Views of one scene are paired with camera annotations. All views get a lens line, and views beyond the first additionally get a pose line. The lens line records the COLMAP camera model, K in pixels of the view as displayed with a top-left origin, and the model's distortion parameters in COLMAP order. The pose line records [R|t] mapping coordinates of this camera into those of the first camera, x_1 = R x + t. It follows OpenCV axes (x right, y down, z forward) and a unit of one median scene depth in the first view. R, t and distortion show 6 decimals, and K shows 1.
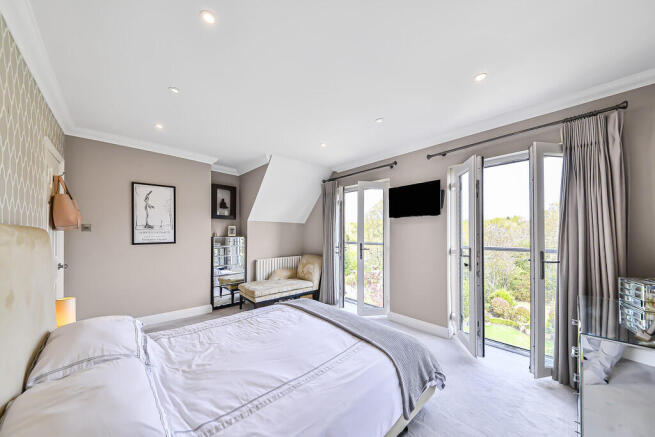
lens RADIAL K [[229.9, 0, 326.9], [0, 229.9, 233.6], [0, 0, 1]] dist [-0.000951, -0.000046]
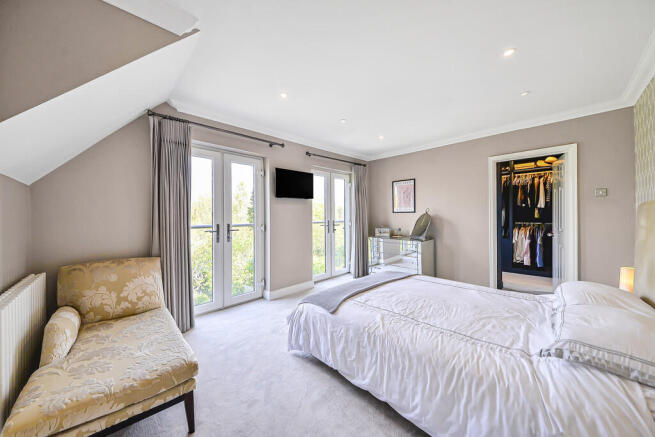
lens RADIAL K [[224.4, 0, 326.9], [0, 224.4, 215.2], [0, 0, 1]] dist [0.043226, -0.000033]
pose [[-0.019881, -0.003410, 0.999797, -0.846454], [-0.000540, 0.999994, 0.003400, 0.006655], [-0.999802, -0.000473, -0.019883, 0.945706]]
